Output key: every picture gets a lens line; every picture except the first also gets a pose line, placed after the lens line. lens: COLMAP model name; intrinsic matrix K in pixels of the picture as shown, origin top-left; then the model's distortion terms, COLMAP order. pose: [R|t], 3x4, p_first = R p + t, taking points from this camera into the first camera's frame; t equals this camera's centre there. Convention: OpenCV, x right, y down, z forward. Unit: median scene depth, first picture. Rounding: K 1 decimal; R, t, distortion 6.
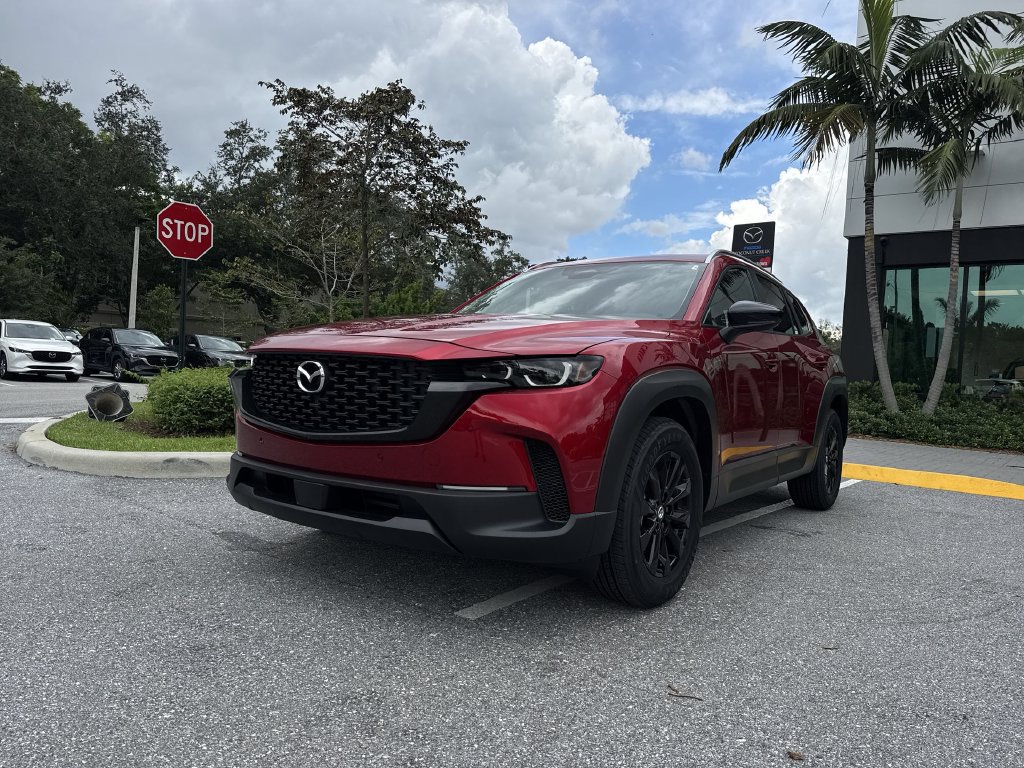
lens RADIAL K [[709.6, 0, 511.0], [0, 709.6, 388.6], [0, 0, 1]] dist [0.039797, -0.050285]
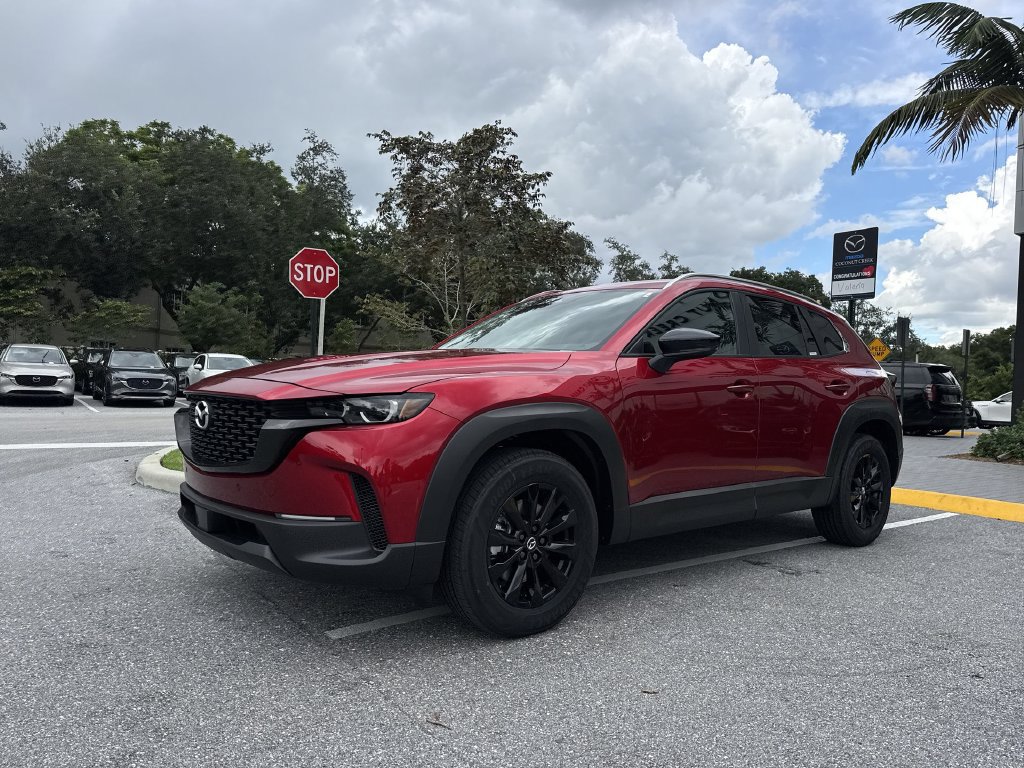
lens RADIAL K [[709.6, 0, 514.2], [0, 709.6, 389.5], [0, 0, 1]] dist [0.039797, -0.050285]
pose [[0.969316, -0.018331, -0.245134, 0.130818], [0.012051, 0.999560, -0.027095, -0.005712], [0.245523, 0.023310, 0.969111, 0.001755]]
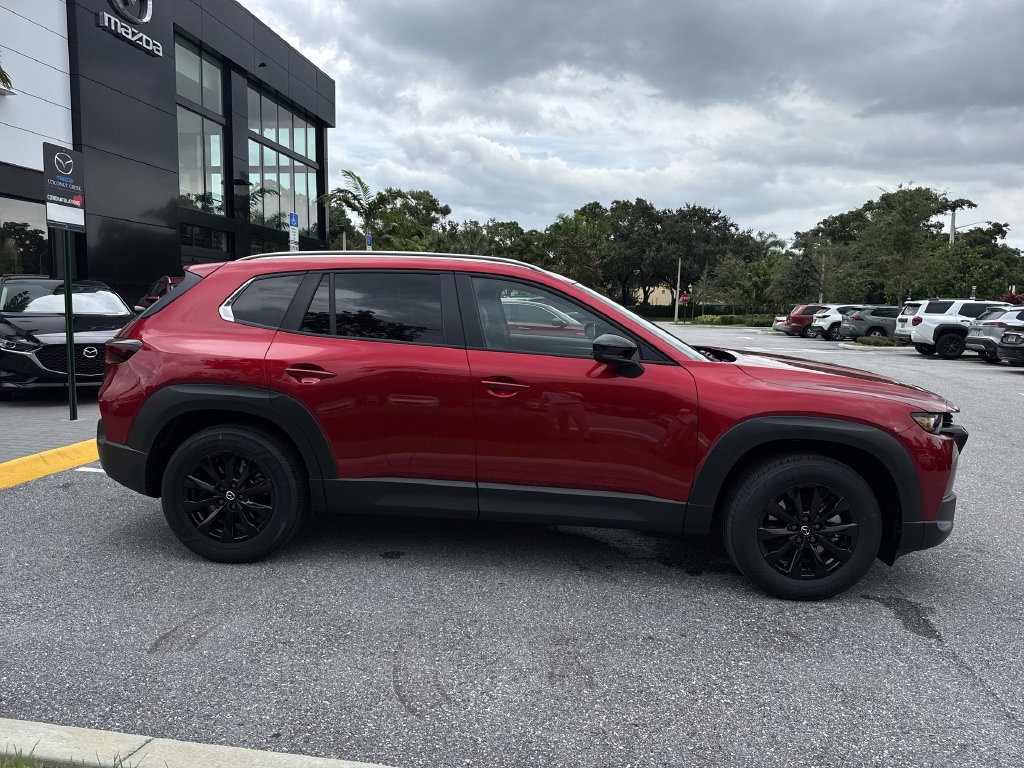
lens RADIAL K [[709.6, 0, 504.6], [0, 709.6, 382.7], [0, 0, 1]] dist [0.039797, -0.050285]
pose [[-0.495052, -0.163887, 0.853267, -0.328961], [-0.033779, 0.984938, 0.169579, -0.092581], [-0.868206, 0.055128, -0.493132, 0.728734]]
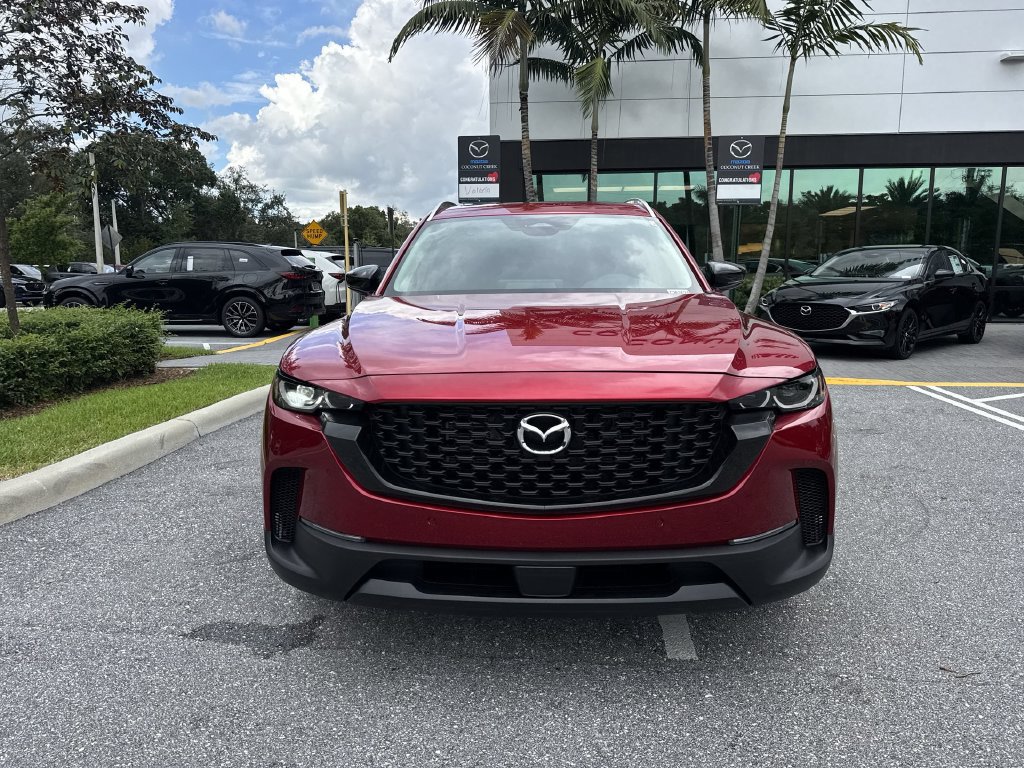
lens RADIAL K [[709.6, 0, 506.6], [0, 709.6, 383.5], [0, 0, 1]] dist [0.039797, -0.050285]
pose [[0.840018, -0.142194, 0.523594, -0.187037], [0.062397, 0.983961, 0.167112, -0.052732], [-0.538959, -0.107706, 0.835418, 0.107484]]
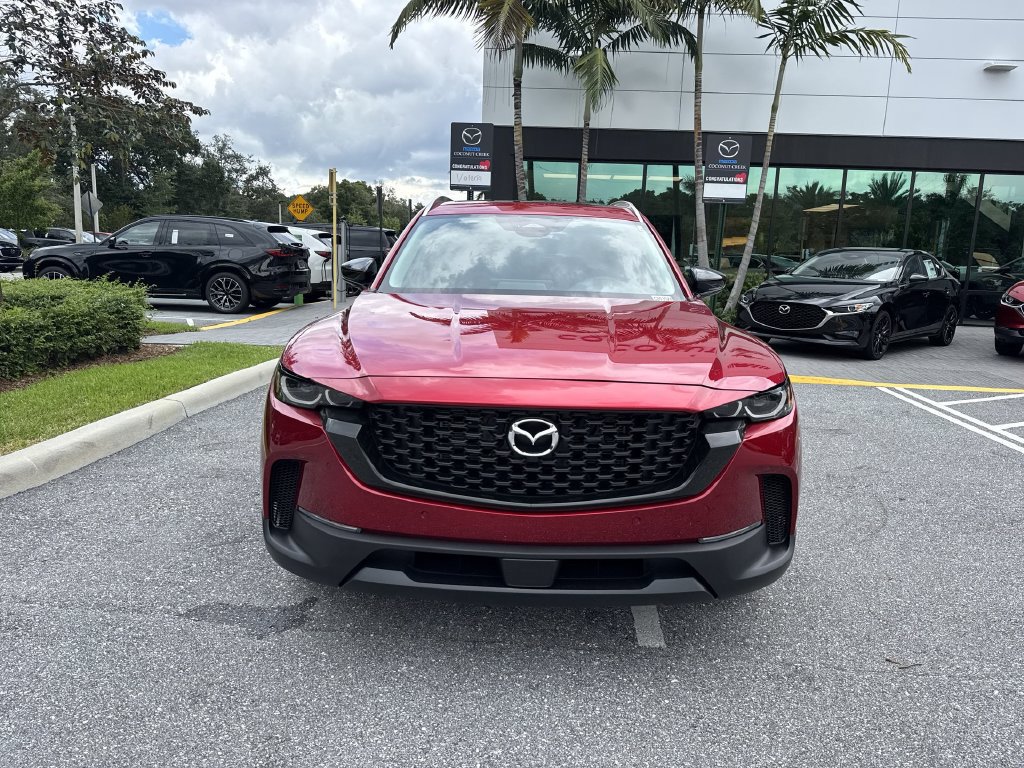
lens RADIAL K [[709.6, 0, 517.6], [0, 709.6, 381.9], [0, 0, 1]] dist [0.039797, -0.050285]
pose [[0.823195, -0.126690, 0.553443, -0.196165], [0.022495, 0.981299, 0.191172, -0.062441], [-0.567313, -0.144922, 0.810650, 0.098130]]
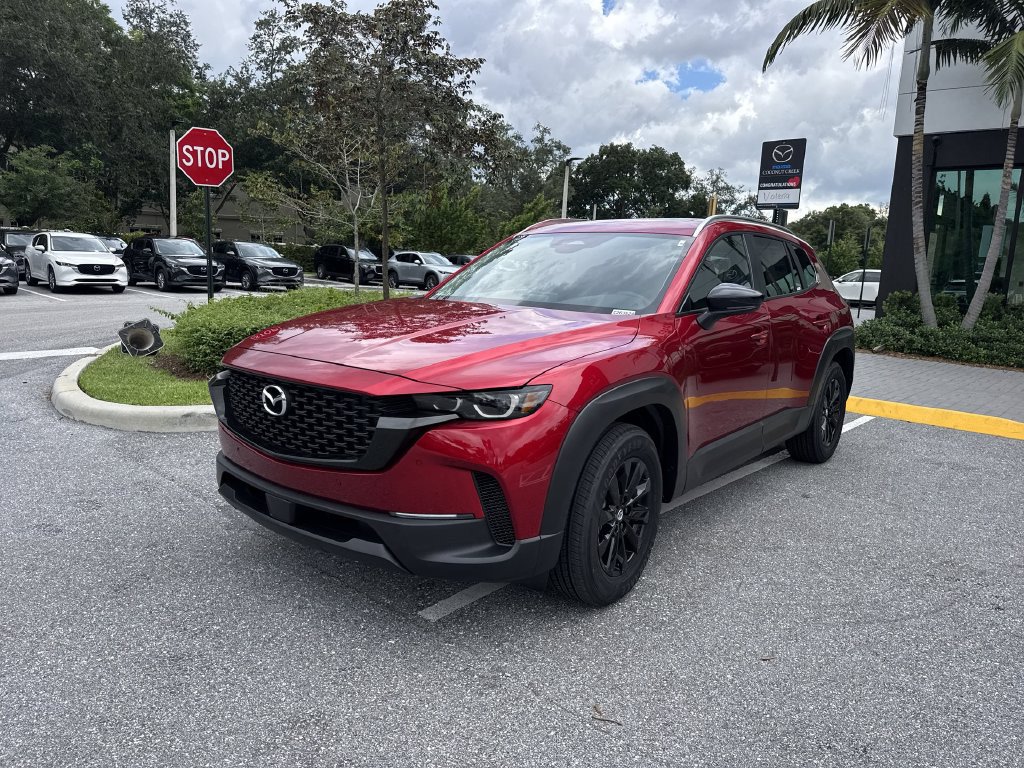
lens RADIAL K [[709.6, 0, 513.7], [0, 709.6, 373.7], [0, 0, 1]] dist [0.039797, -0.050285]
pose [[0.998169, -0.005828, -0.060213, 0.036402], [0.013676, 0.991321, 0.130750, -0.050257], [0.058928, -0.131334, 0.989585, -0.003229]]
